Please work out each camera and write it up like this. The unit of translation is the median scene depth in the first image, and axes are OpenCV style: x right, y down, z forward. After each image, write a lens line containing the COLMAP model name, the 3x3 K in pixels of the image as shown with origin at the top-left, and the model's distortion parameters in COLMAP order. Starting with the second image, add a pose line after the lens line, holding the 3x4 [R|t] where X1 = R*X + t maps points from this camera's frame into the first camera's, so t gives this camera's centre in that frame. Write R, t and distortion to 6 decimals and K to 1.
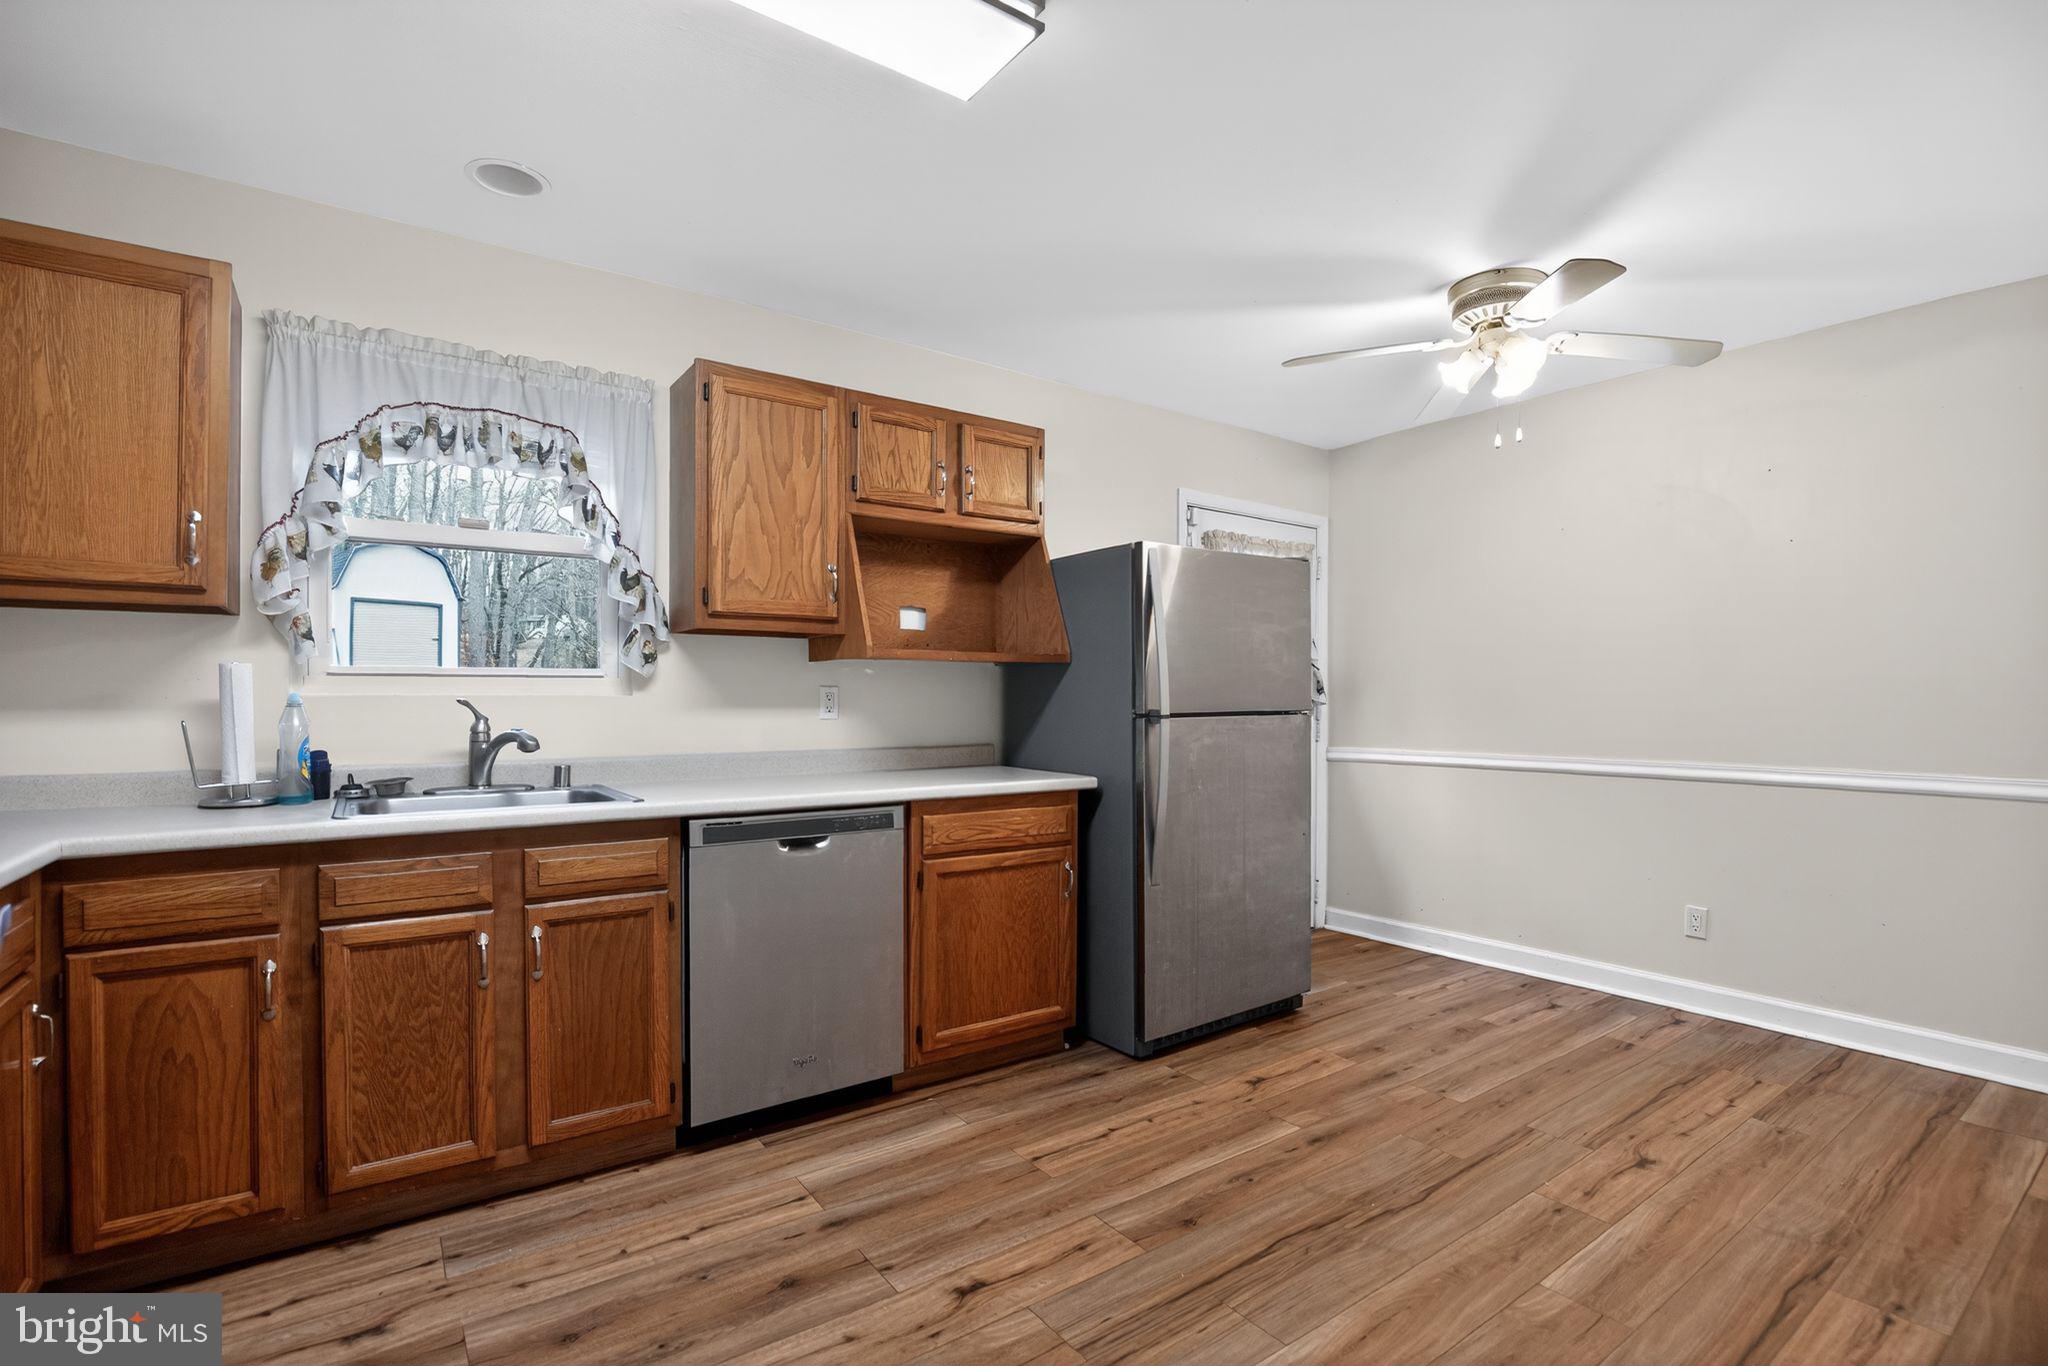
lens RADIAL K [[933.1, 0, 1031.6], [0, 933.1, 698.1], [0, 0, 1]] dist [-0.034096, 0.006290]
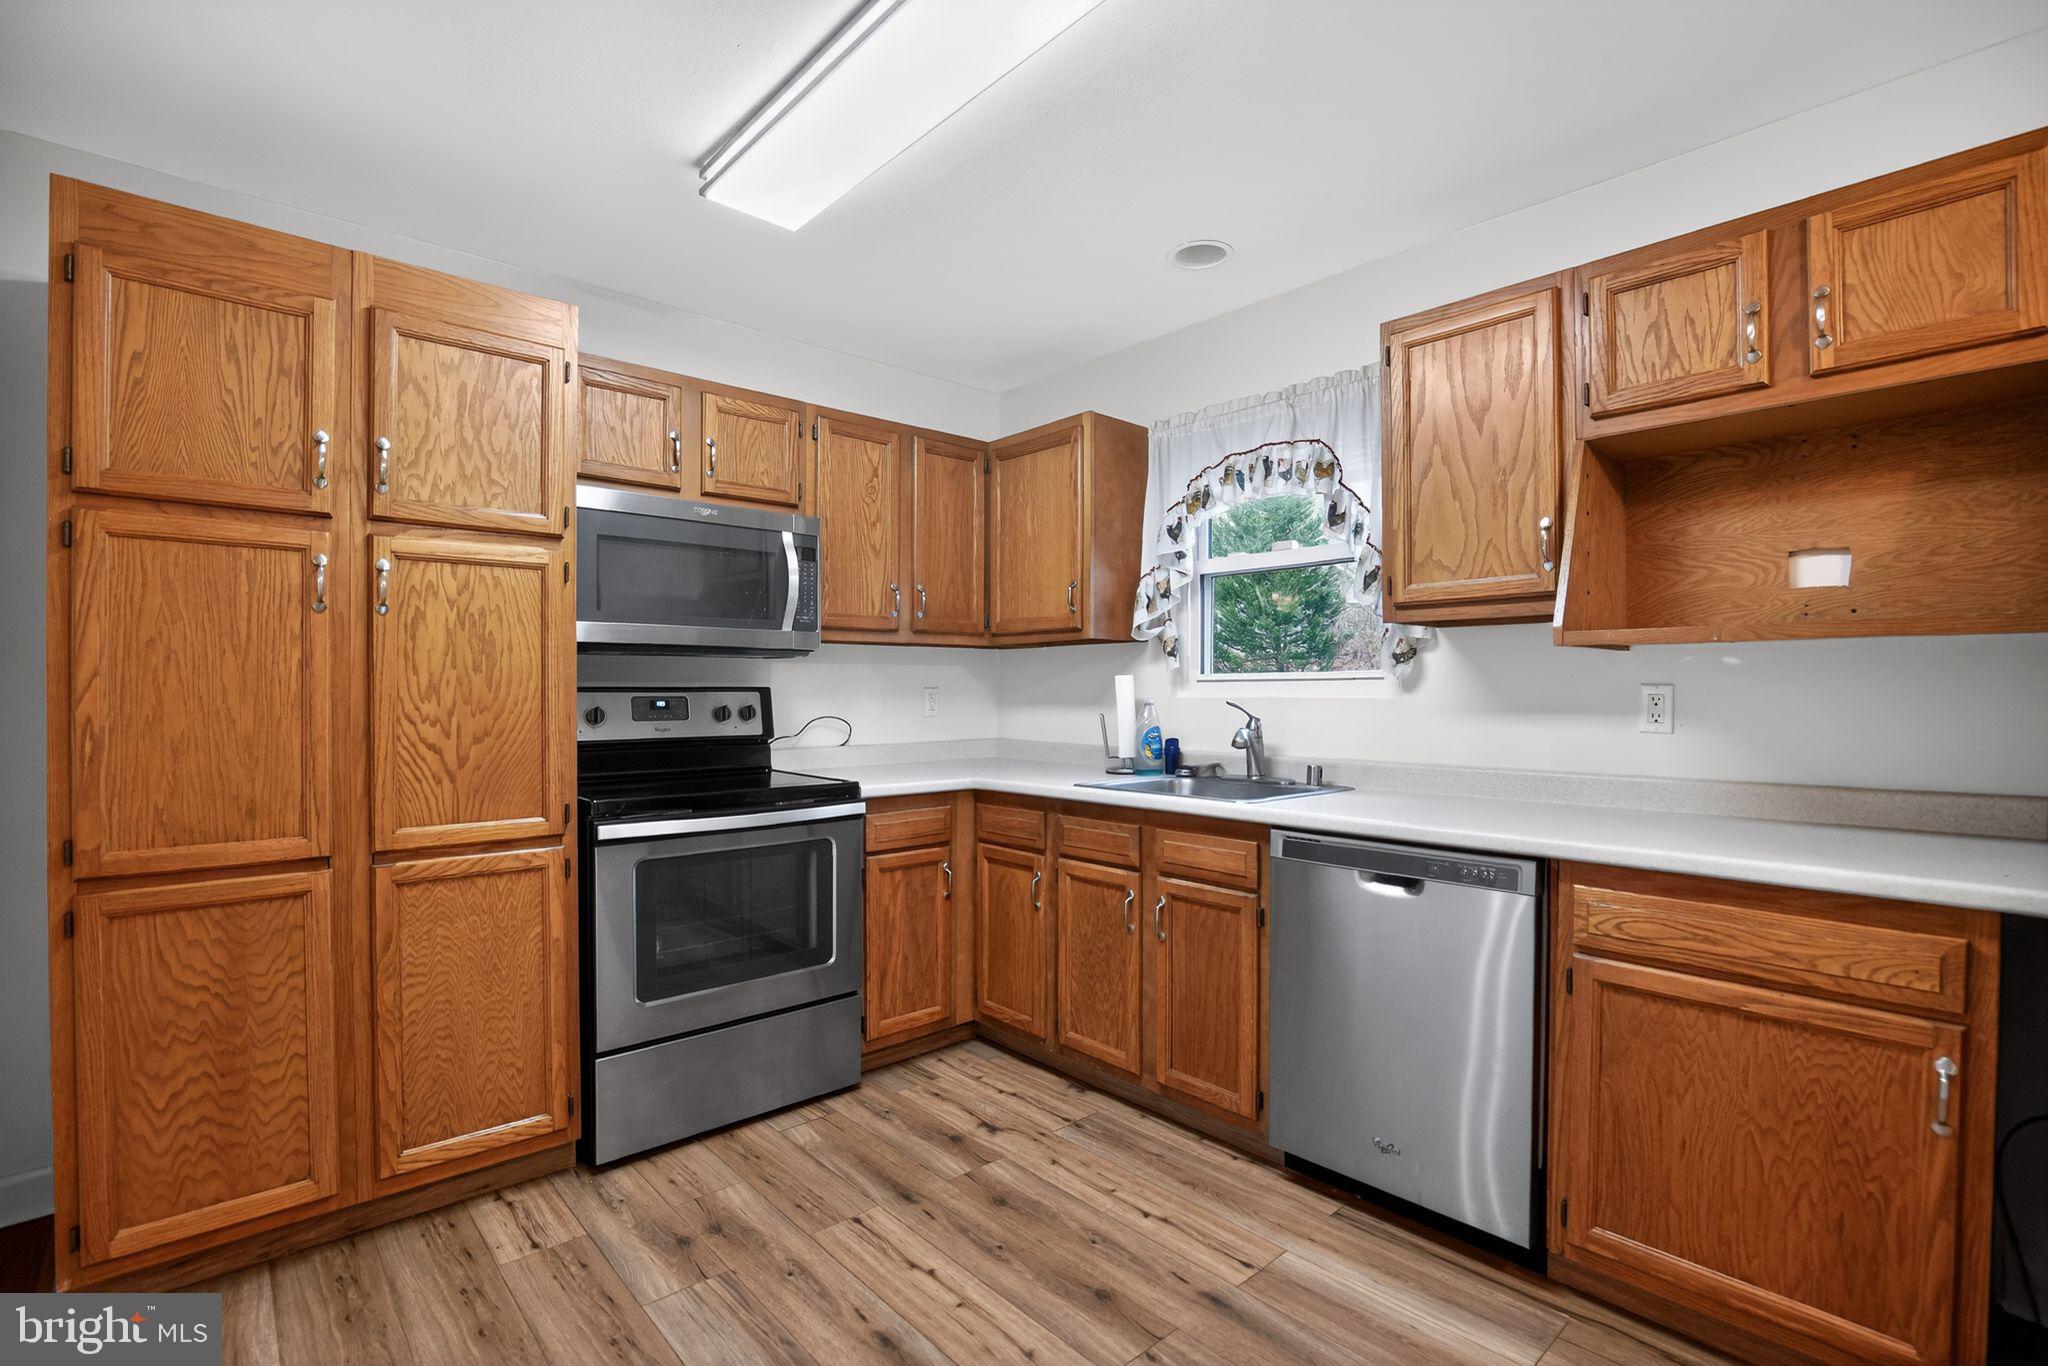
lens RADIAL K [[933.1, 0, 1031.6], [0, 933.1, 698.1], [0, 0, 1]] dist [-0.034096, 0.006290]
pose [[0.118624, 0.005689, -0.992923, 0.555738], [0.000466, 0.999983, 0.005785, -0.009880], [0.992939, -0.001149, 0.118620, 0.630783]]
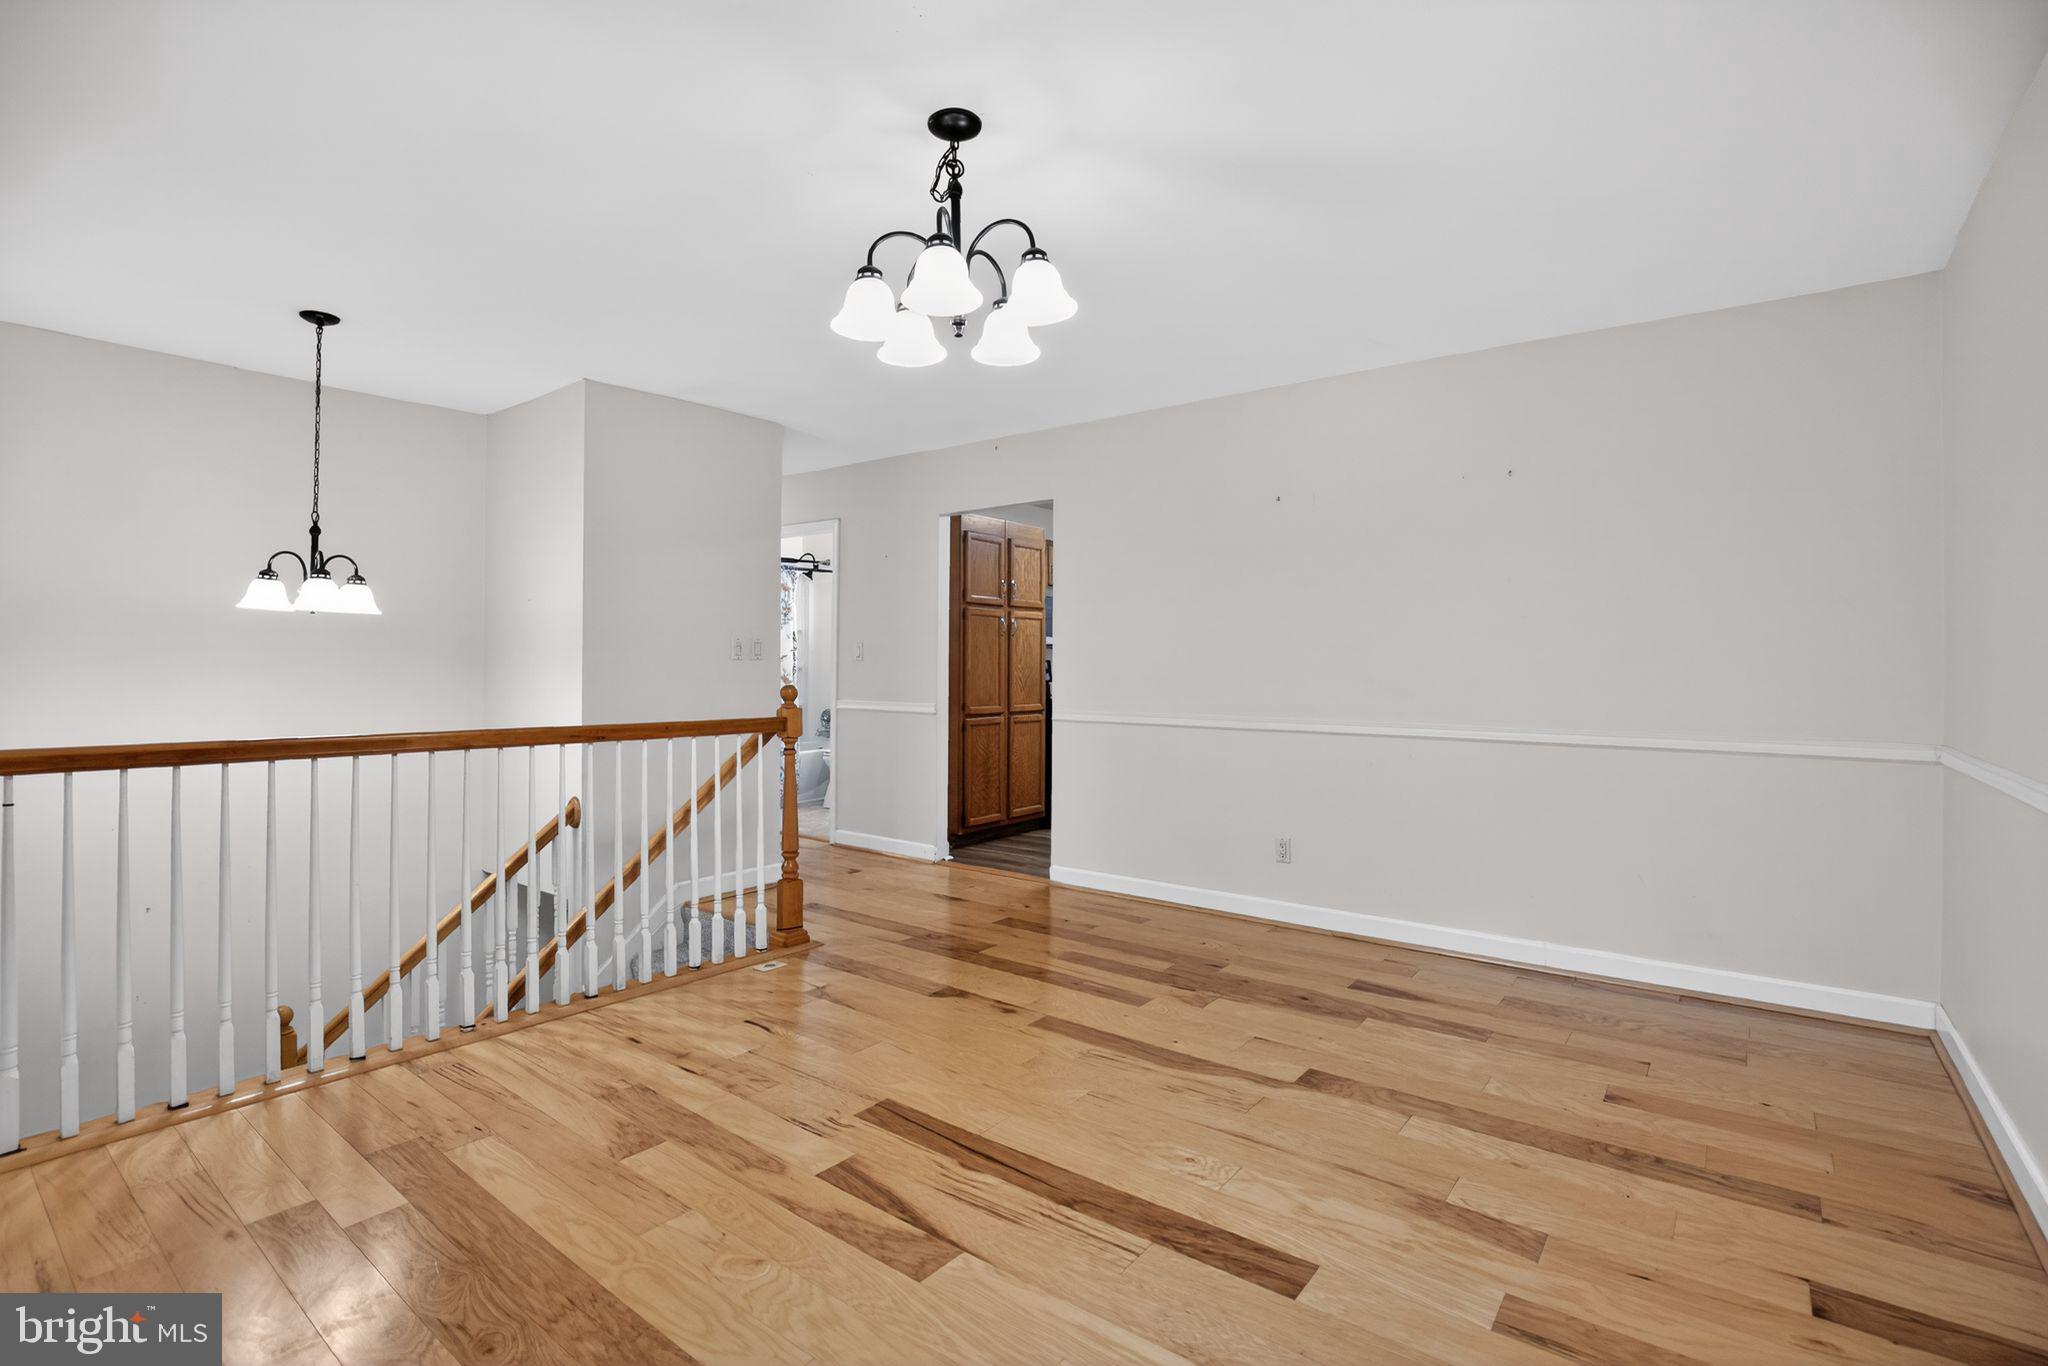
lens RADIAL K [[933.1, 0, 1031.6], [0, 933.1, 698.1], [0, 0, 1]] dist [-0.034096, 0.006290]
pose [[0.290310, 0.032196, -0.956391, 2.240012], [-0.005258, 0.999472, 0.032050, 0.009300], [0.956918, -0.004276, 0.290326, -0.592932]]
